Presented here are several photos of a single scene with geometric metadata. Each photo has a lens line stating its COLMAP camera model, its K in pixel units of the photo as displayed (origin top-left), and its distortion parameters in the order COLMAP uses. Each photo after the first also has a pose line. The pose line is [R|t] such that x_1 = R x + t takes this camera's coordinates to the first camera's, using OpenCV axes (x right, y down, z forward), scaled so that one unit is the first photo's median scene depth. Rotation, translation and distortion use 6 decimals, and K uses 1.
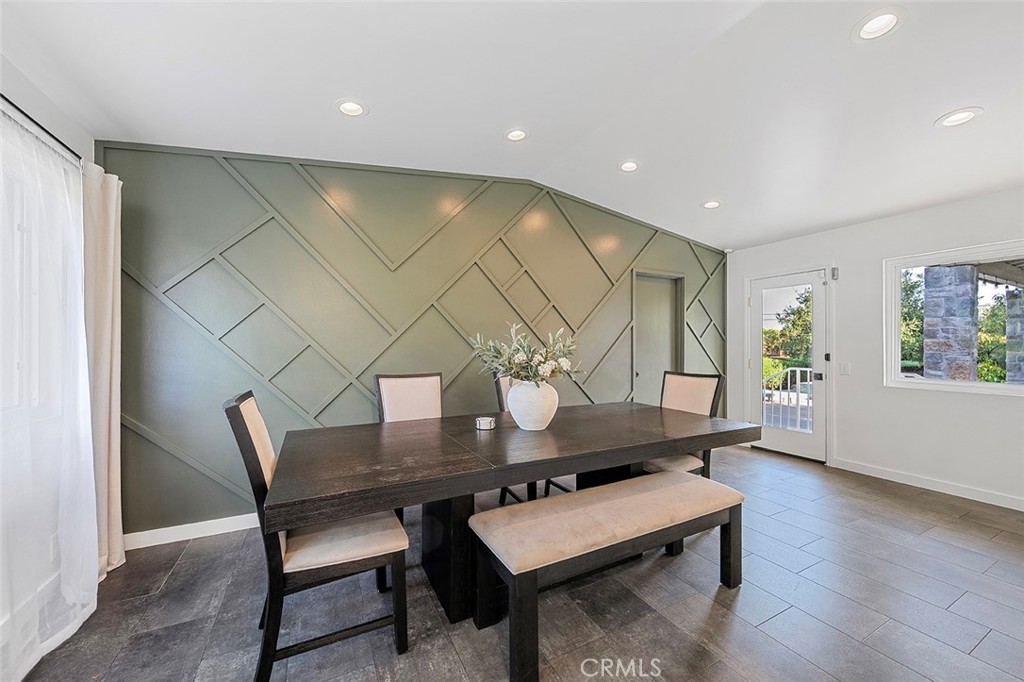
lens RADIAL K [[379.8, 0, 506.9], [0, 379.8, 340.4], [0, 0, 1]] dist [-0.000628, -0.000098]
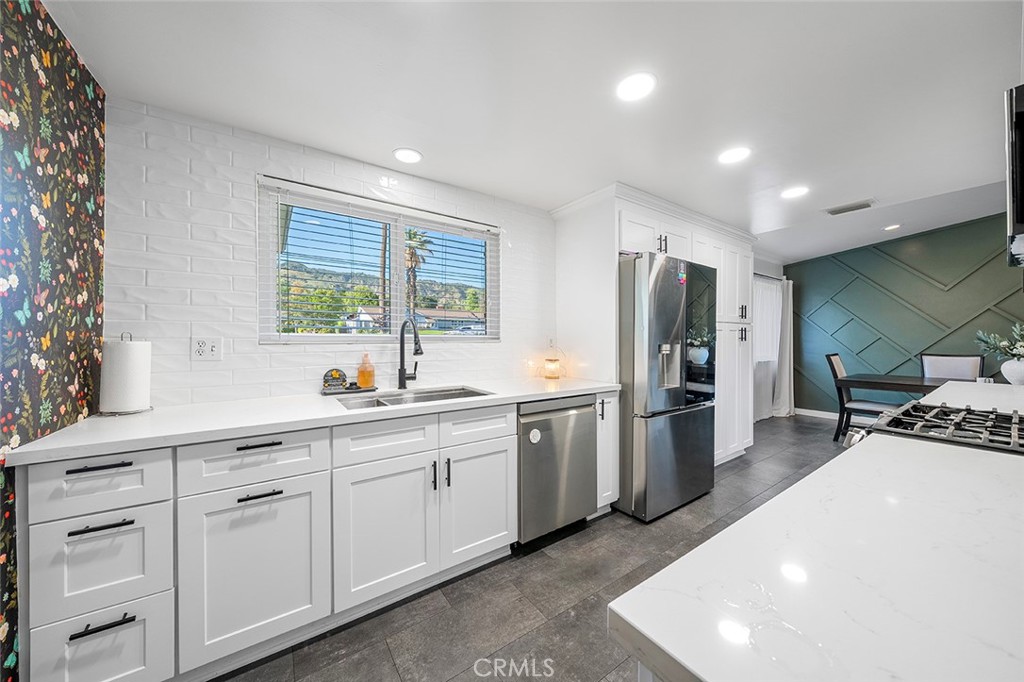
lens RADIAL K [[351.9, 0, 508.7], [0, 351.9, 338.7], [0, 0, 1]] dist [-0.000955, -0.002339]
pose [[0.131412, -0.005121, -0.991315, 1.238672], [0.010992, 0.999933, -0.003708, 0.000616], [0.991267, -0.010409, 0.131459, -1.378099]]
